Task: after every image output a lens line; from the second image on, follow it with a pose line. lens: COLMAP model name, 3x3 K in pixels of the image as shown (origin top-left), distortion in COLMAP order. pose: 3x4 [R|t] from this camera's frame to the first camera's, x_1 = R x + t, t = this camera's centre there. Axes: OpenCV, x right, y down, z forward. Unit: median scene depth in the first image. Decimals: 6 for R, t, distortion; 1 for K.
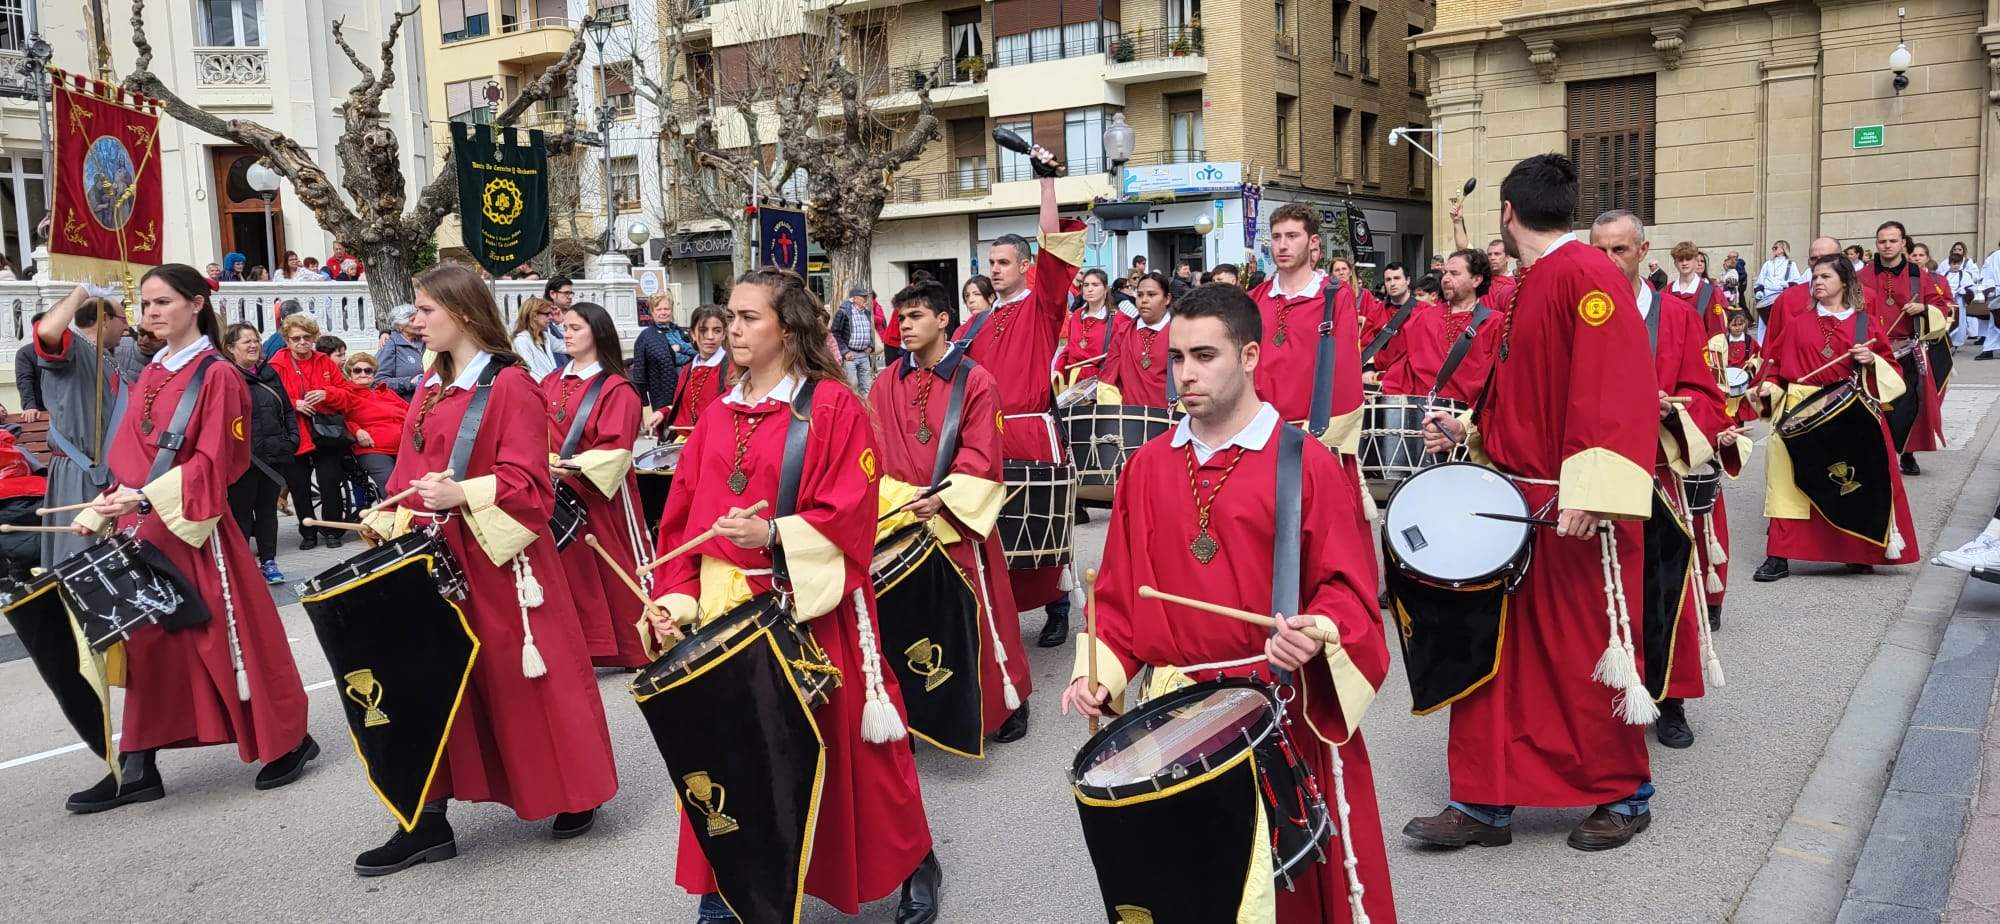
lens RADIAL K [[1582.6, 0, 998.8], [0, 1582.6, 455.3], [0, 0, 1]] dist [0.062529, -0.031802]
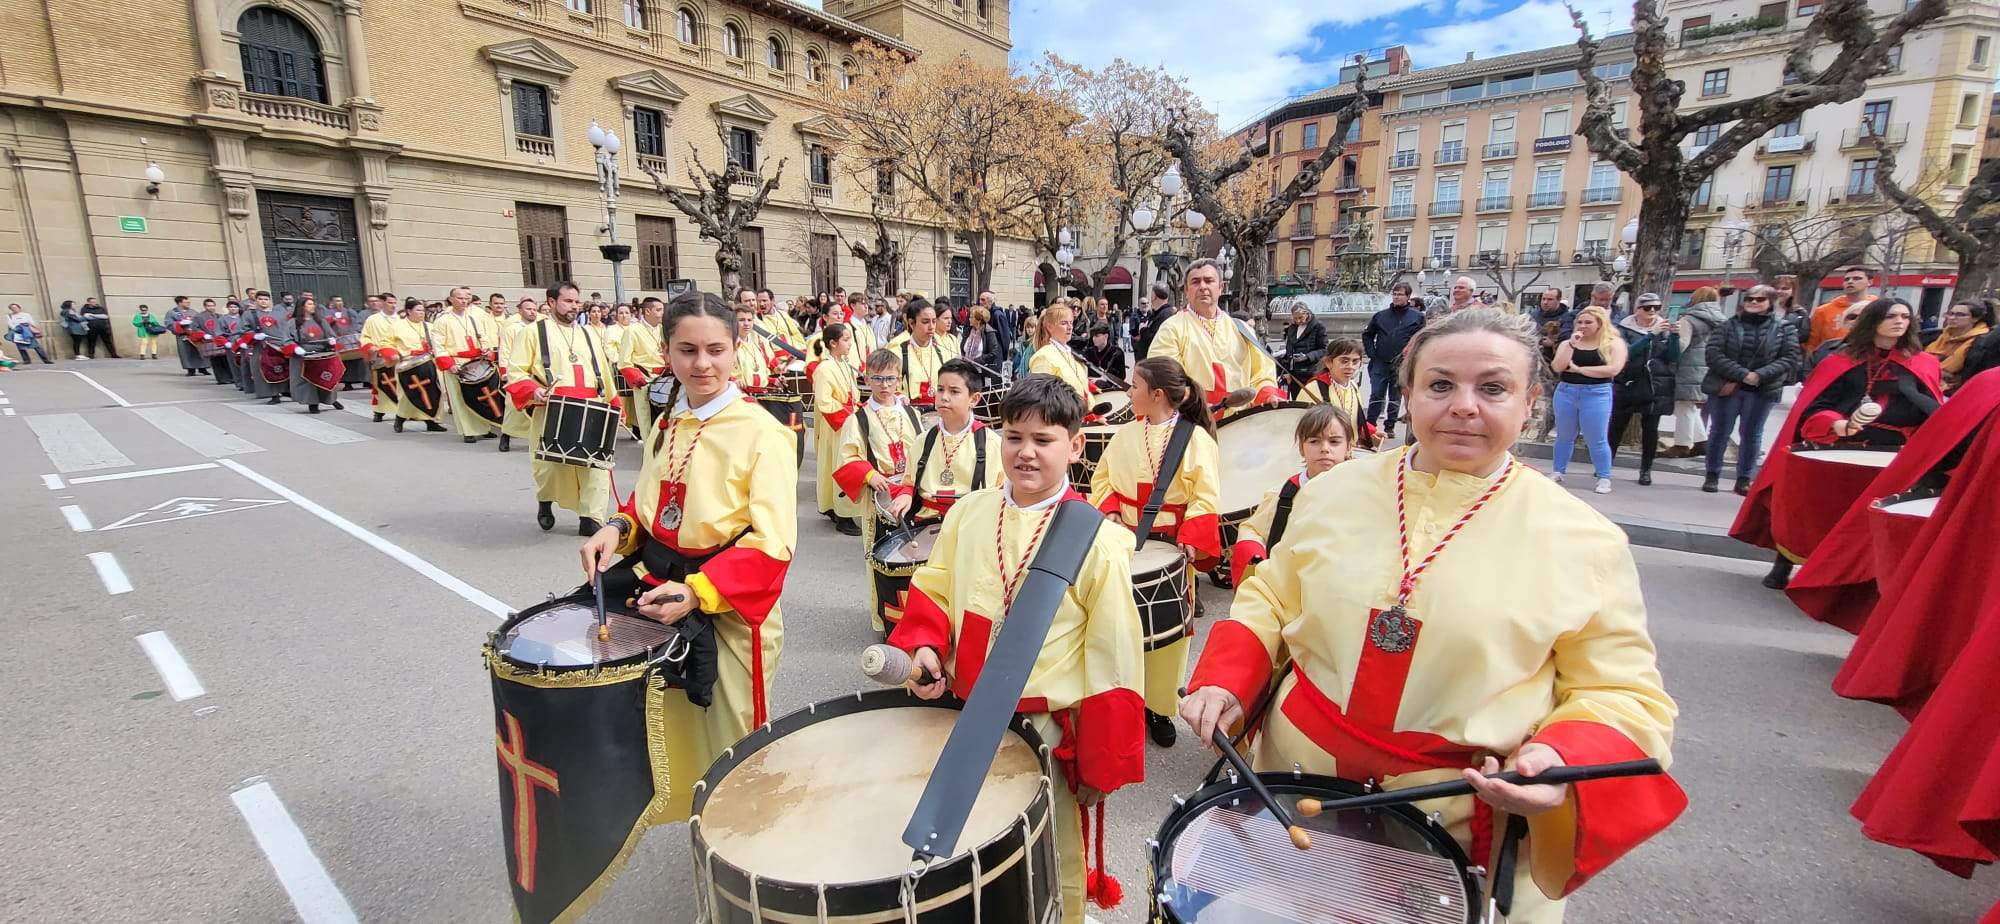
lens RADIAL K [[795.7, 0, 973.5], [0, 795.7, 458.7], [0, 0, 1]] dist [0.004221, 0.002119]
pose [[0.083085, -0.139604, 0.986716, -0.121333], [0.086820, 0.987388, 0.132389, -0.019542], [-0.992753, 0.074667, 0.094157, 0.186528]]
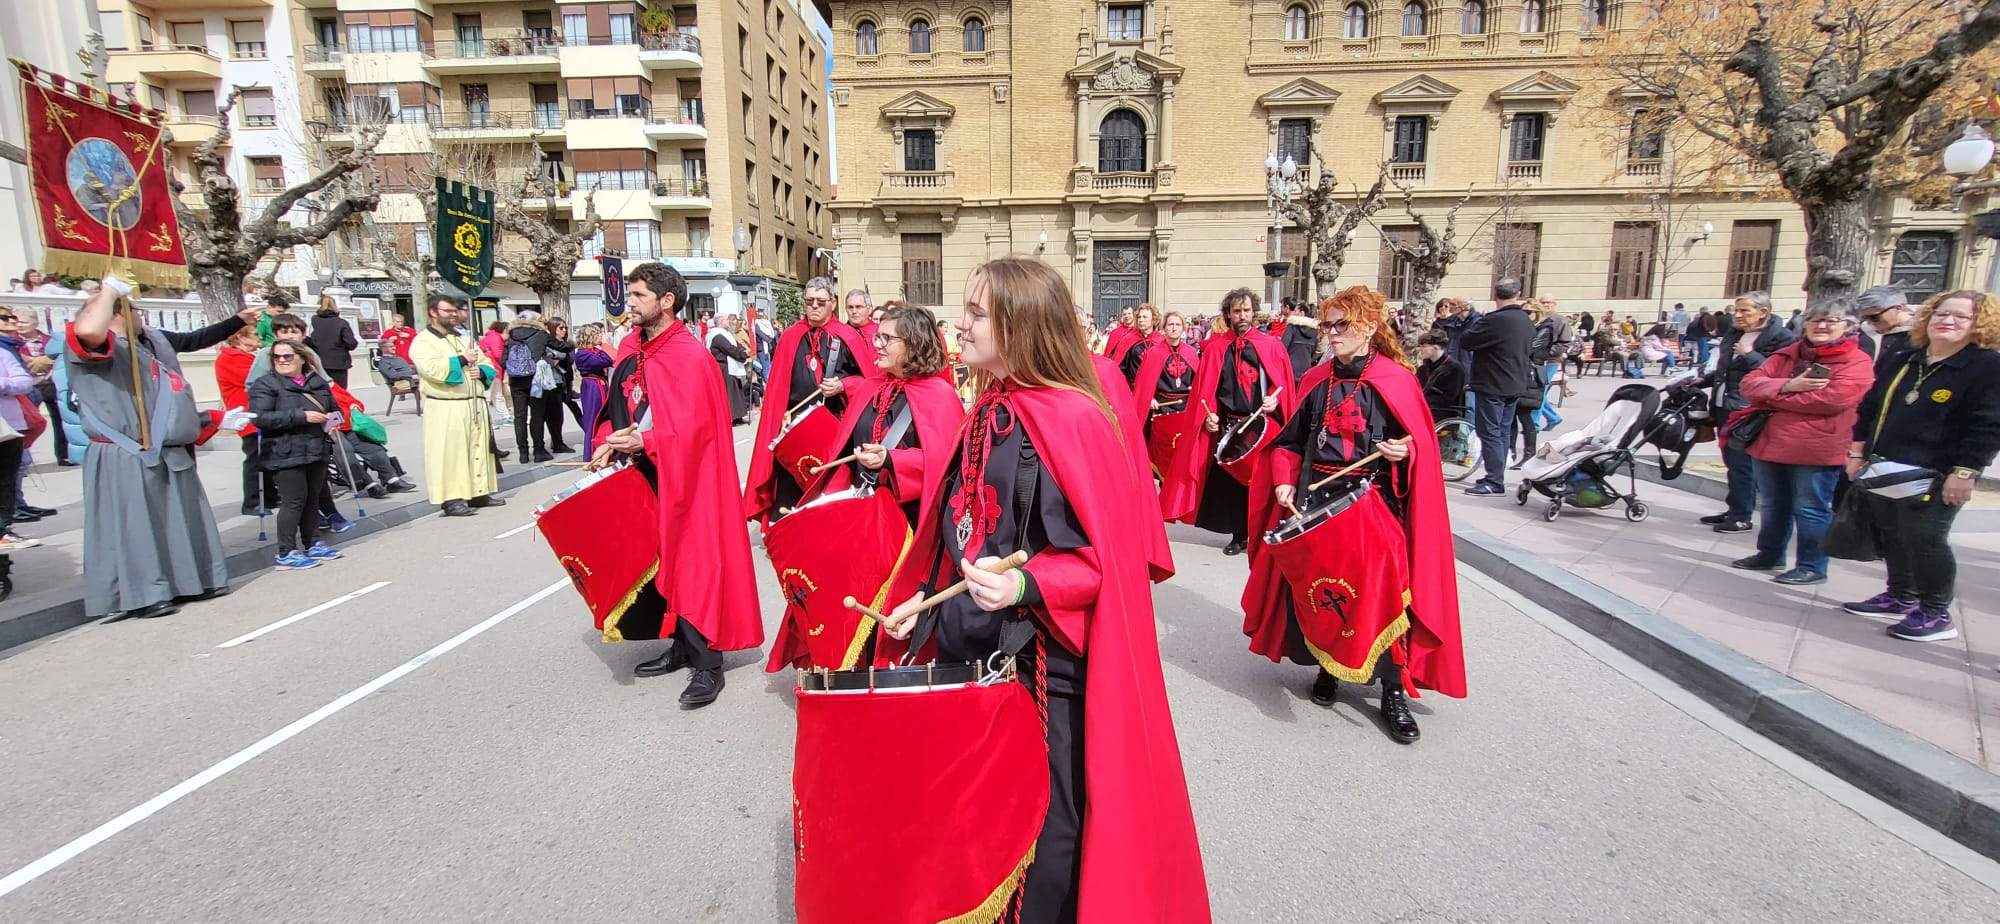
lens RADIAL K [[789.8, 0, 987.8], [0, 789.8, 465.1], [0, 0, 1]] dist [0.001213, 0.001006]
pose [[0.863687, -0.050556, 0.501487, -0.073266], [0.019815, 0.997593, 0.066442, -0.001838], [-0.503640, -0.047448, 0.862610, 0.056936]]
